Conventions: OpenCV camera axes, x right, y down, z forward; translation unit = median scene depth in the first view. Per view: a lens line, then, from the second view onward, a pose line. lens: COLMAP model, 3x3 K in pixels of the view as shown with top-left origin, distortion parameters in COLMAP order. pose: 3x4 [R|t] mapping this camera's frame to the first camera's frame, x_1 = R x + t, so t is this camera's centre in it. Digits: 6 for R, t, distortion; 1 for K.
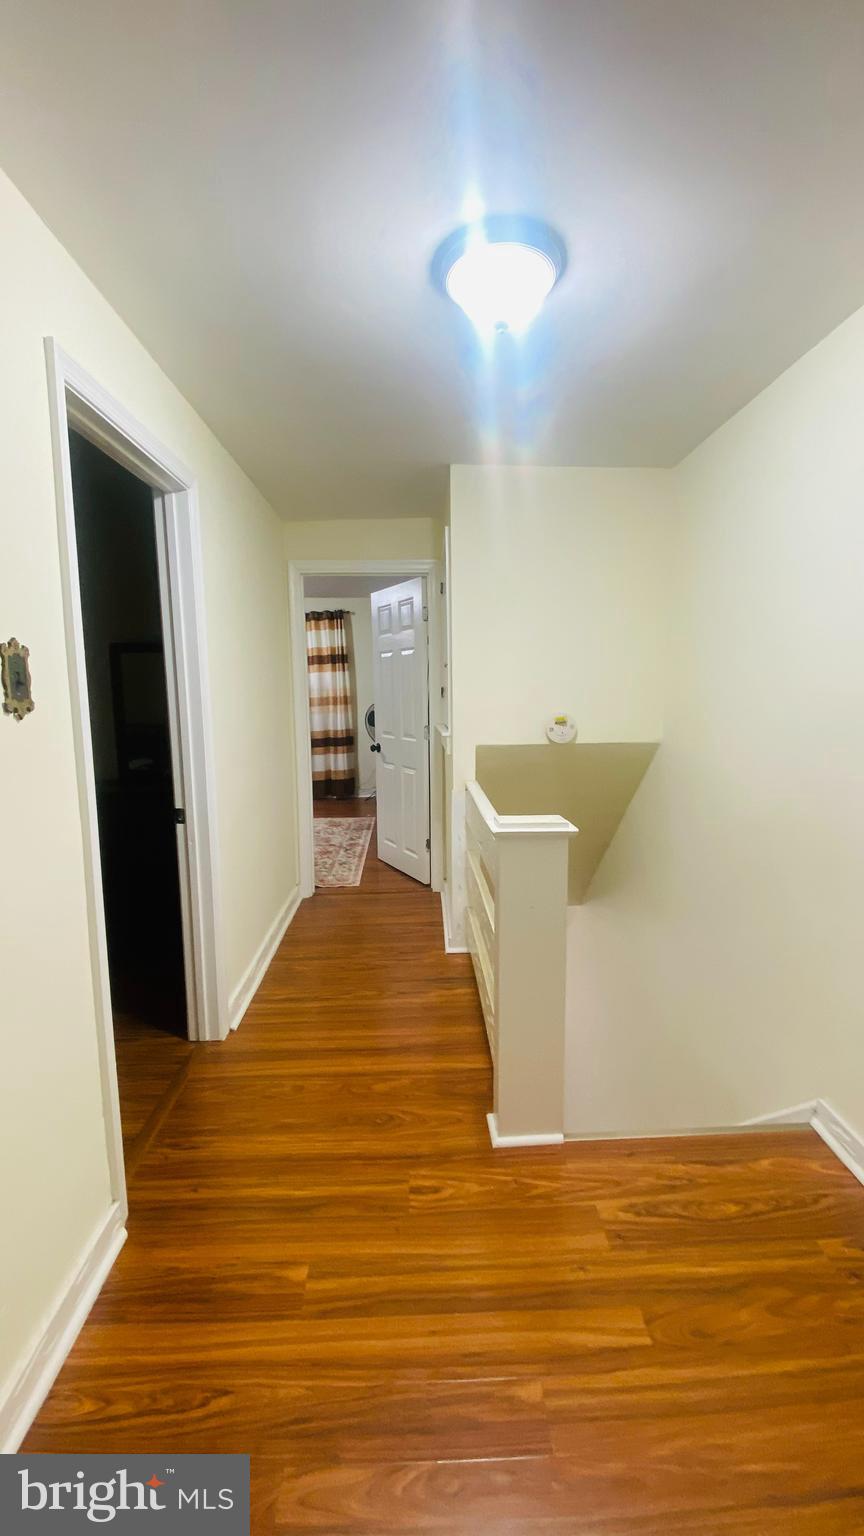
lens RADIAL K [[633.2, 0, 432.0], [0, 633.2, 768.0], [0, 0, 1]] dist [0.000597, -0.014088]
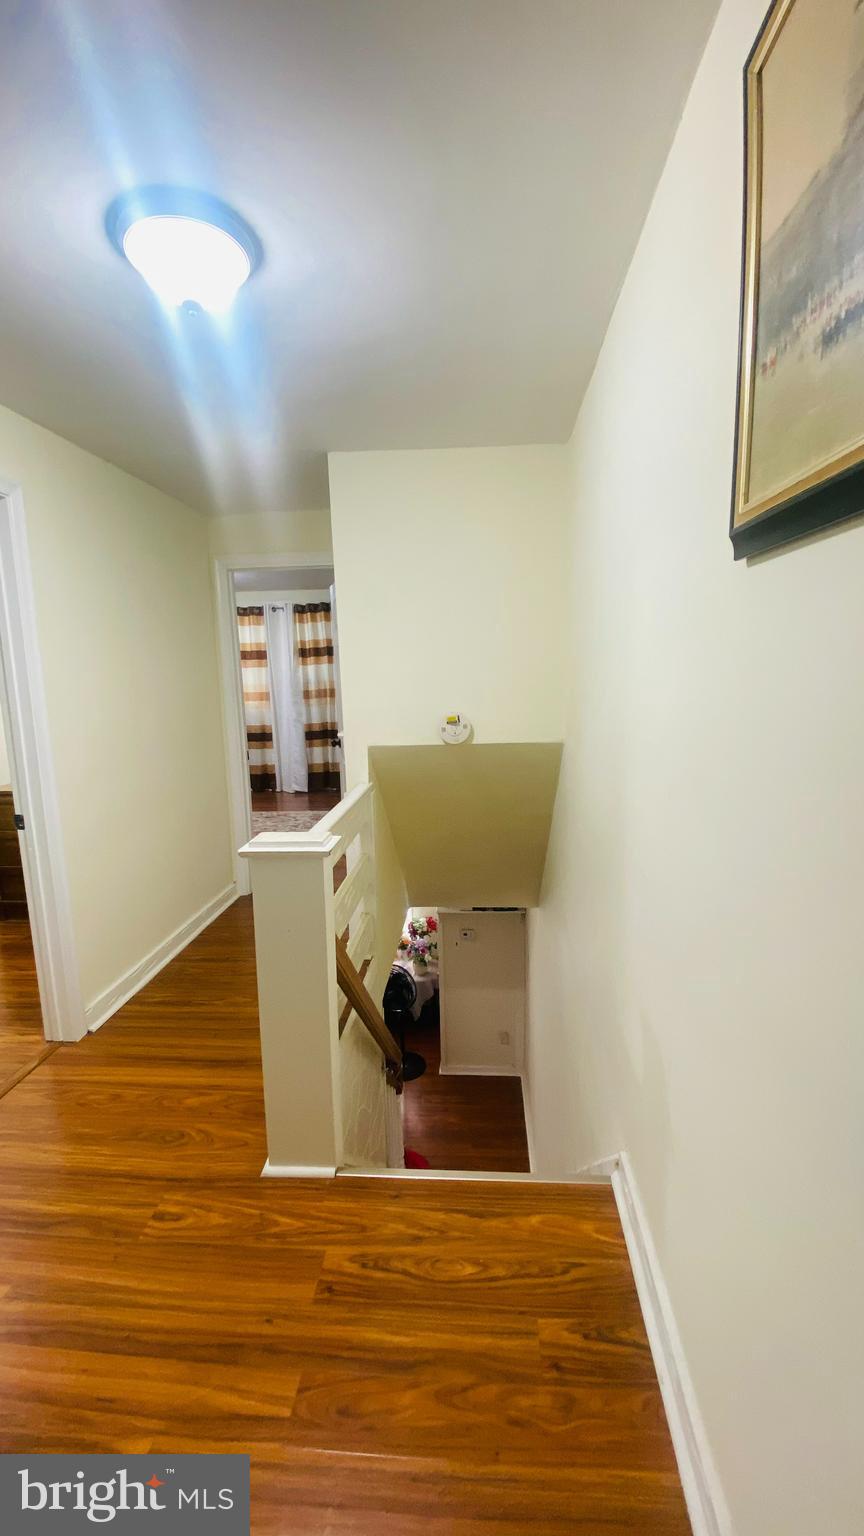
lens RADIAL K [[633.2, 0, 432.0], [0, 633.2, 768.0], [0, 0, 1]] dist [0.000597, -0.014088]
pose [[0.993441, 0.001597, -0.114337, 0.484158], [0.001045, 0.999734, 0.023041, -0.043484], [0.114344, -0.023009, 0.993175, 0.095709]]
